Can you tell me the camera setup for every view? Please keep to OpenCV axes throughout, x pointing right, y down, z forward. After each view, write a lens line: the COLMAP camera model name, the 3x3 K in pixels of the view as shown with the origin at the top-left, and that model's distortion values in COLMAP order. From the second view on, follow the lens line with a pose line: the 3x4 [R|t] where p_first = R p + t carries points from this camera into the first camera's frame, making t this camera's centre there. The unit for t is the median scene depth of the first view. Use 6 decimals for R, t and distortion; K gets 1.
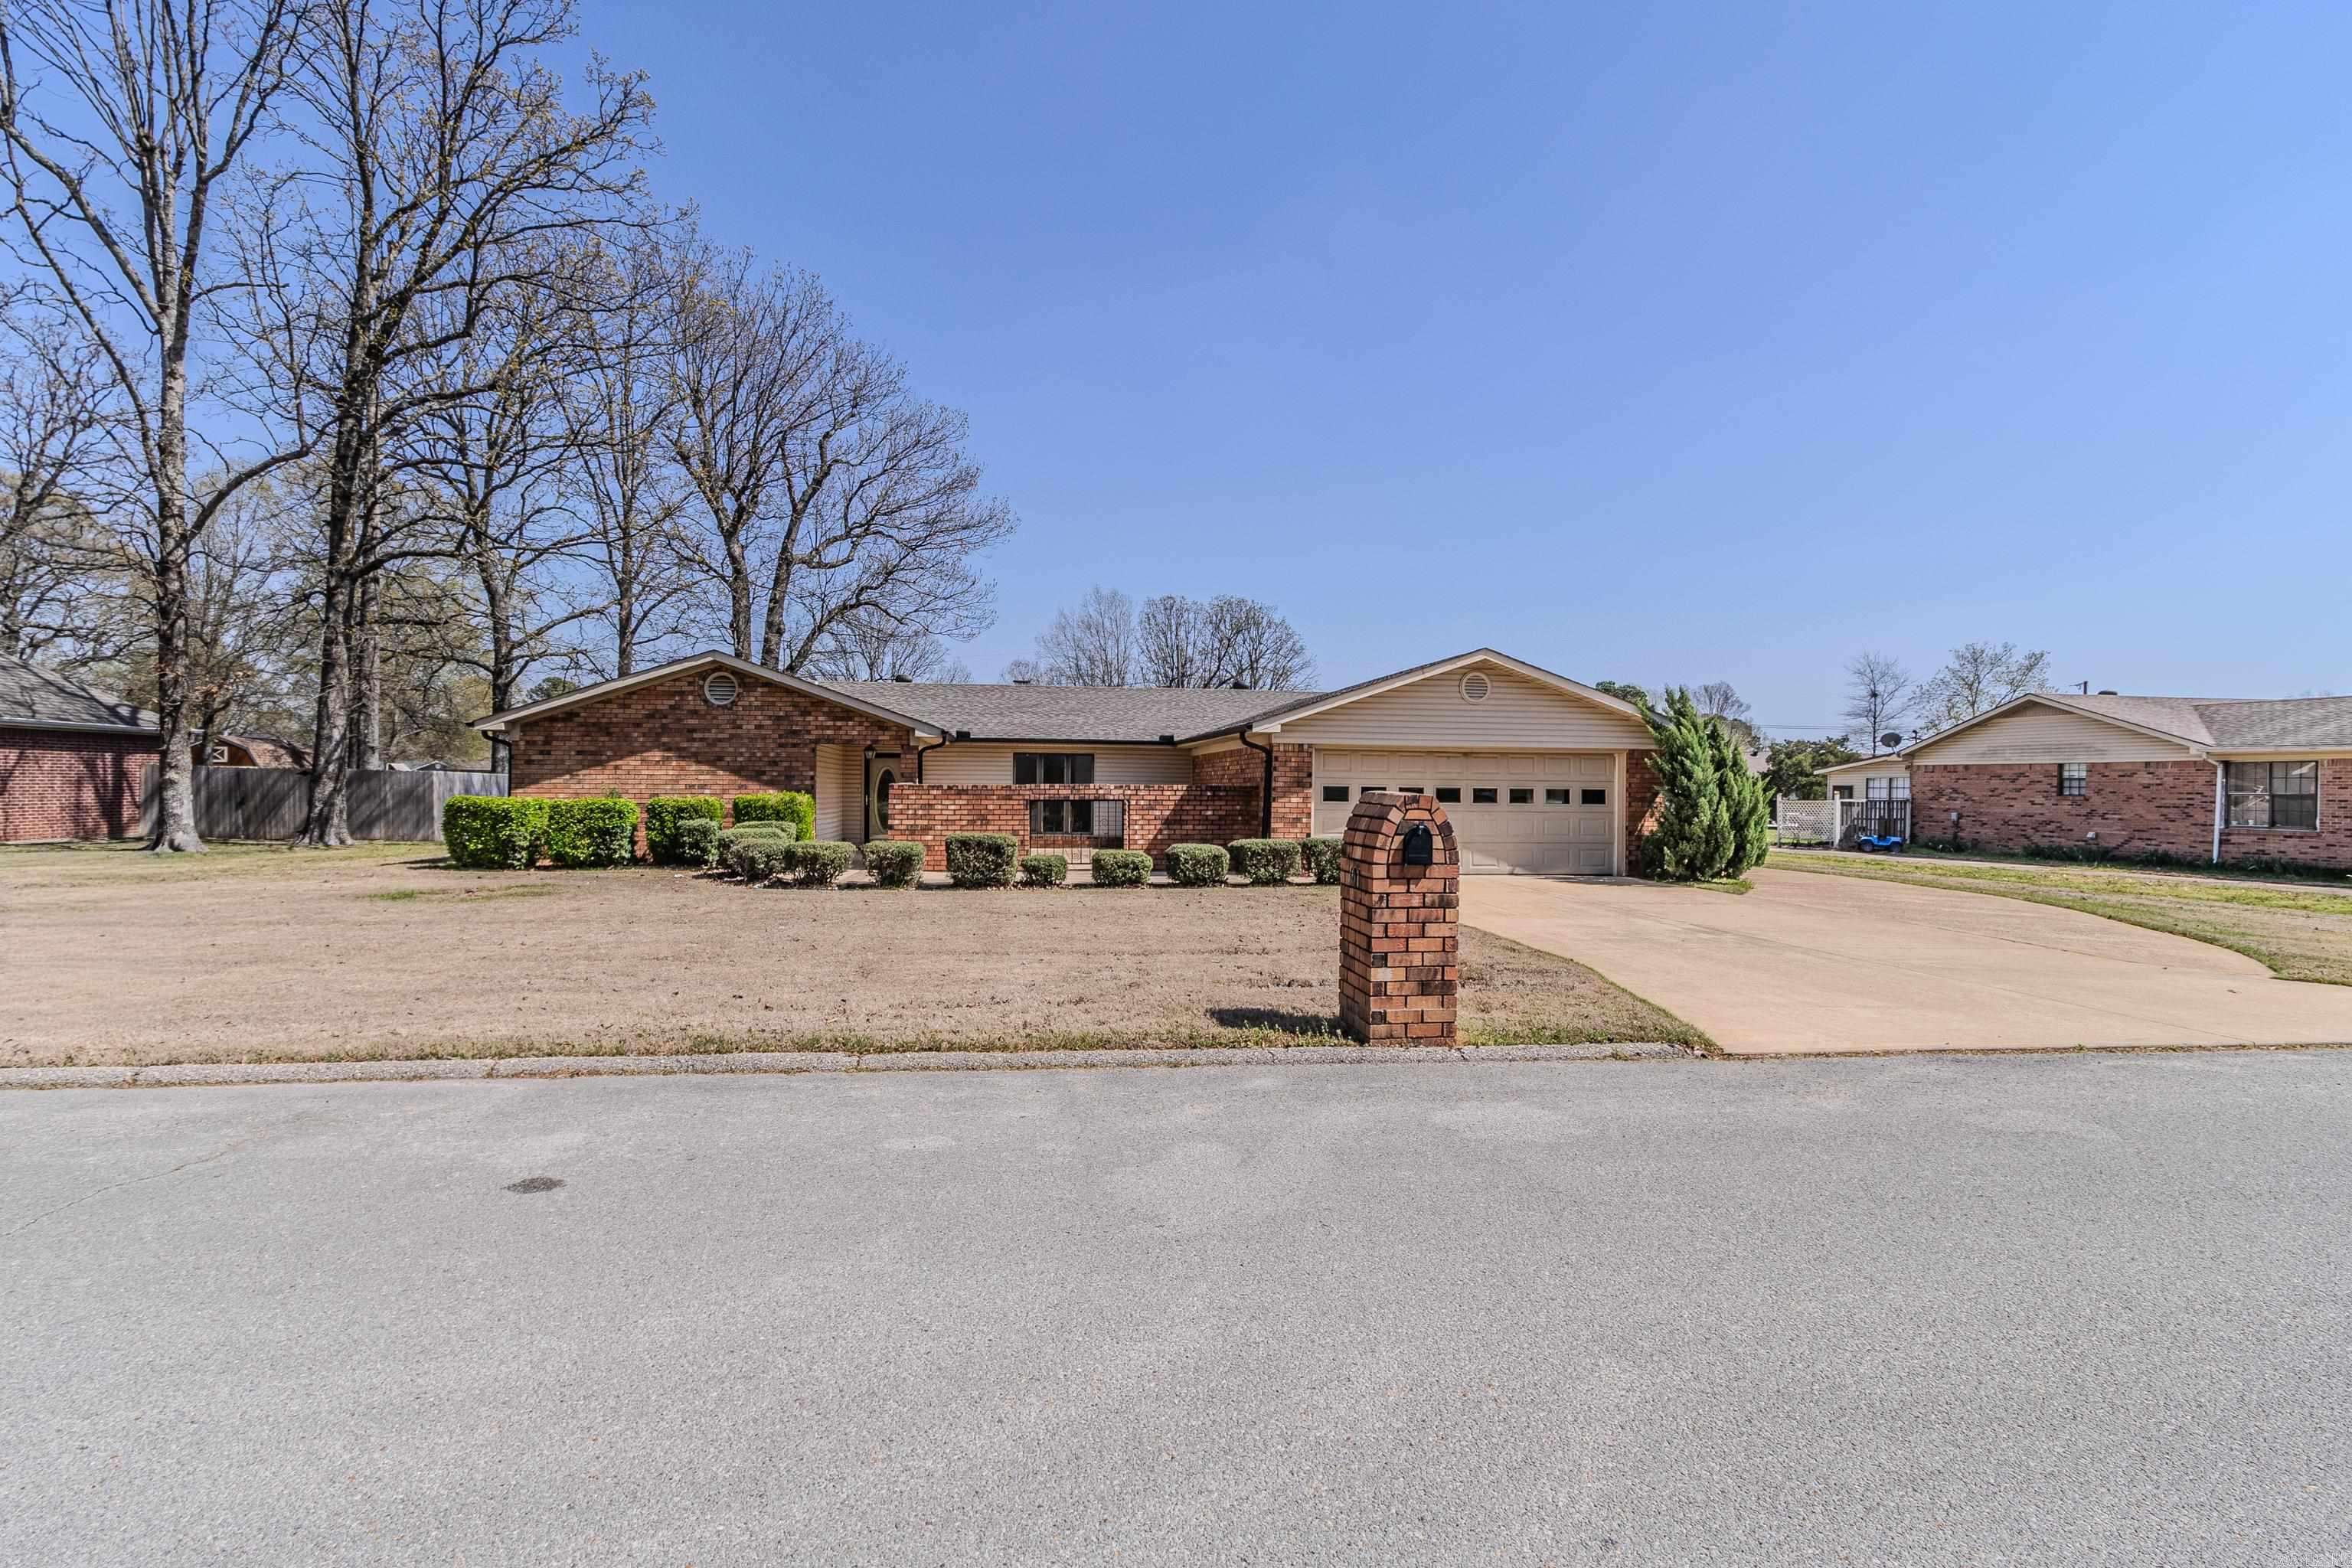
lens RADIAL K [[1089.6, 0, 1161.0], [0, 1089.6, 777.5], [0, 0, 1]] dist [0.005304, -0.001691]
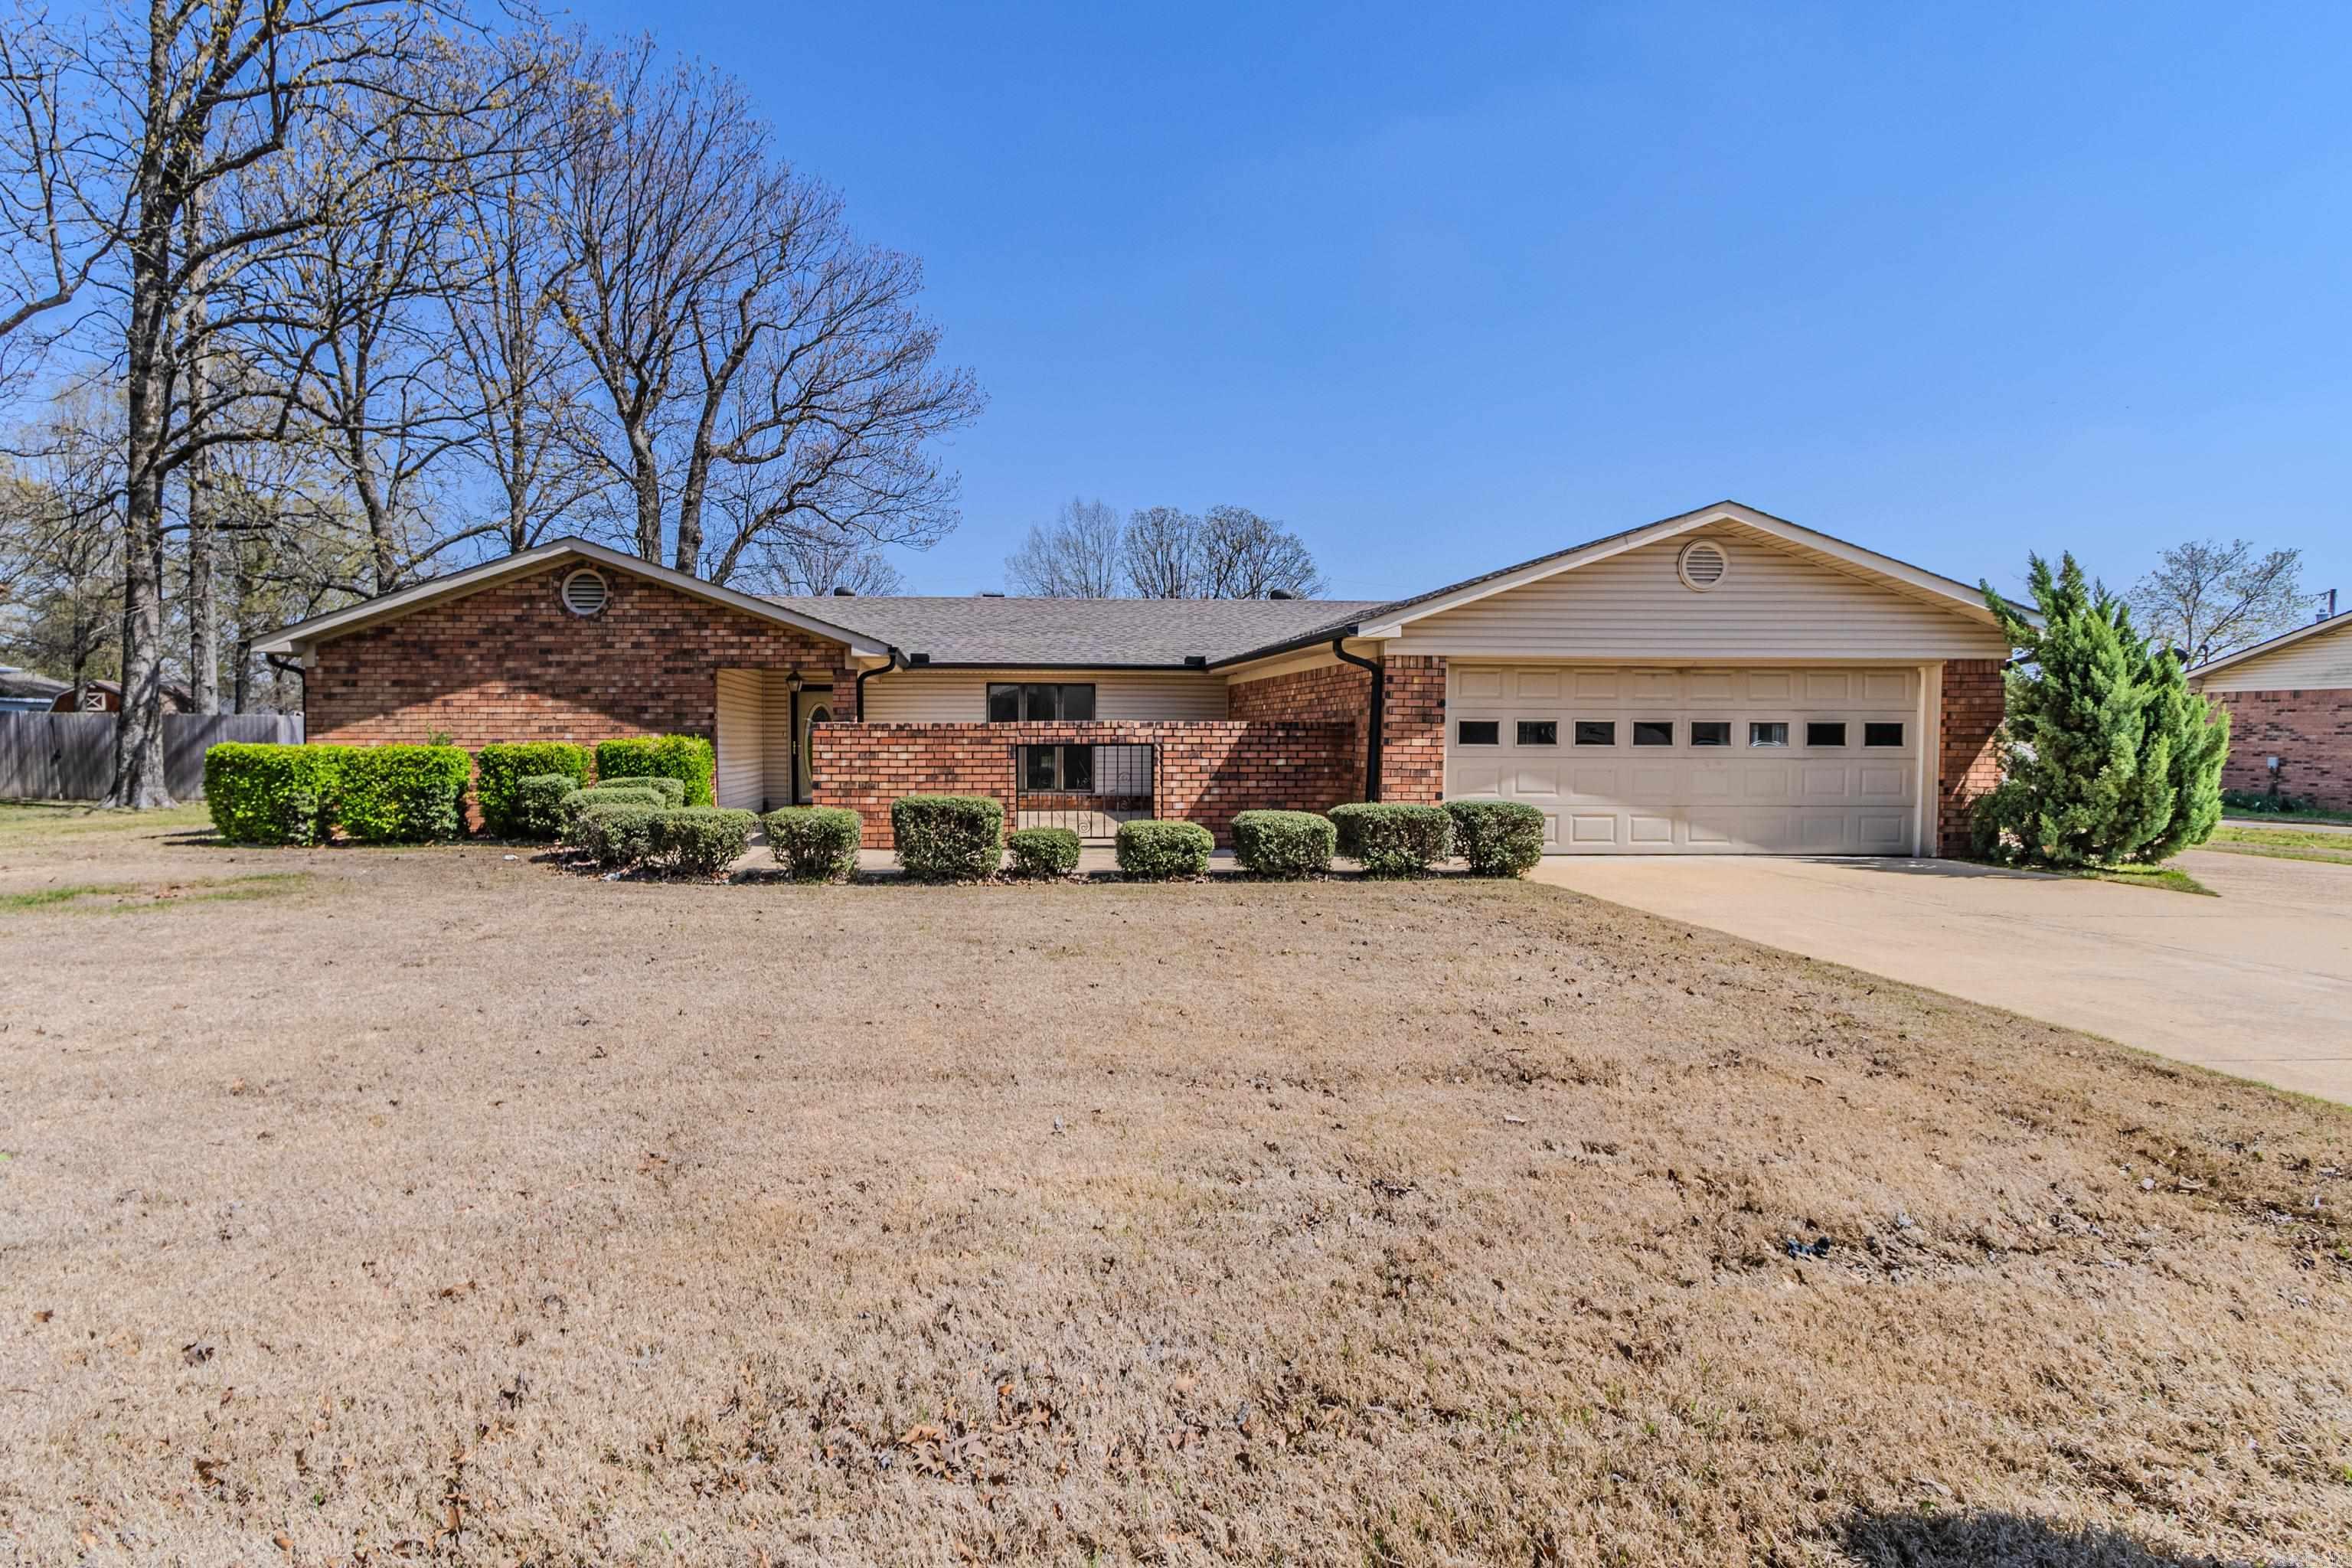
lens RADIAL K [[1180.6, 0, 1029.2], [0, 1180.6, 787.9], [0, 0, 1]] dist [0.009754, -0.003133]
pose [[0.995822, -0.002759, -0.091275, -0.042274], [0.007623, 0.998567, 0.052979, 0.008037], [0.090998, -0.053454, 0.994415, 0.250270]]
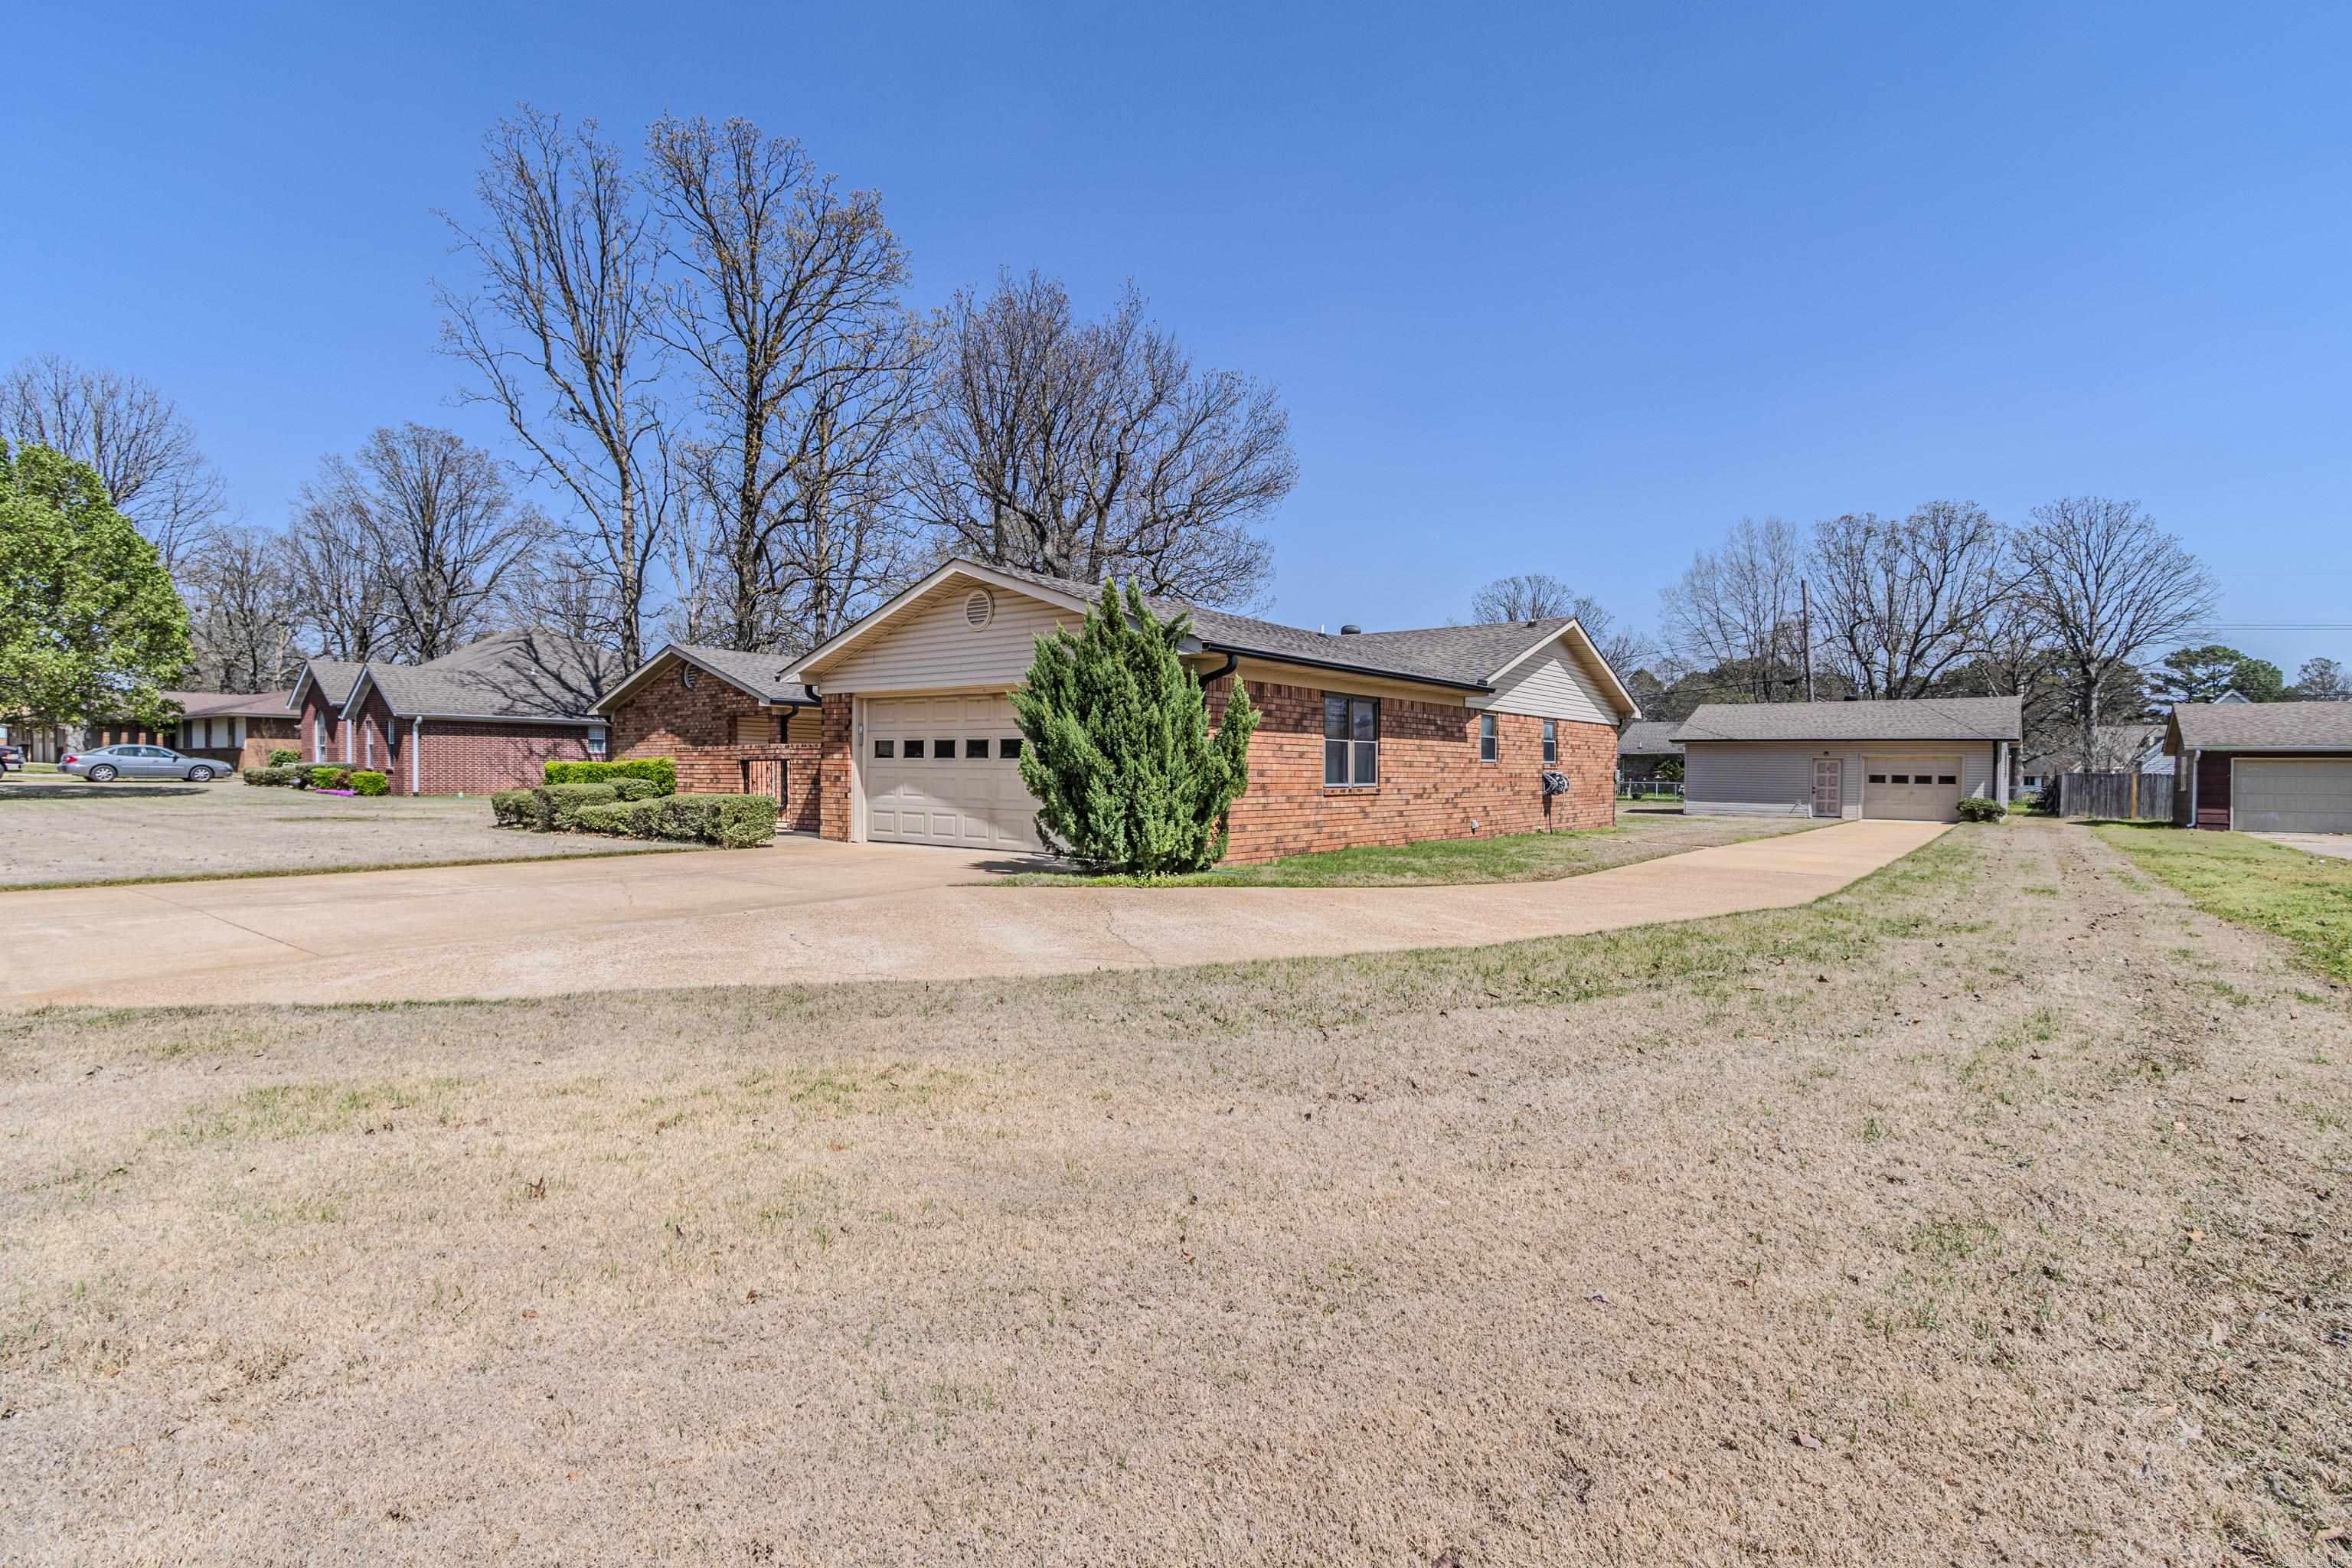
lens RADIAL K [[1089.6, 0, 1189.9], [0, 1089.6, 774.2], [0, 0, 1]] dist [0.005304, -0.001691]
pose [[0.699869, -0.003065, -0.714264, 0.894434], [0.007812, 0.999964, 0.003364, 0.031770], [0.714228, -0.007934, 0.699868, 0.540401]]
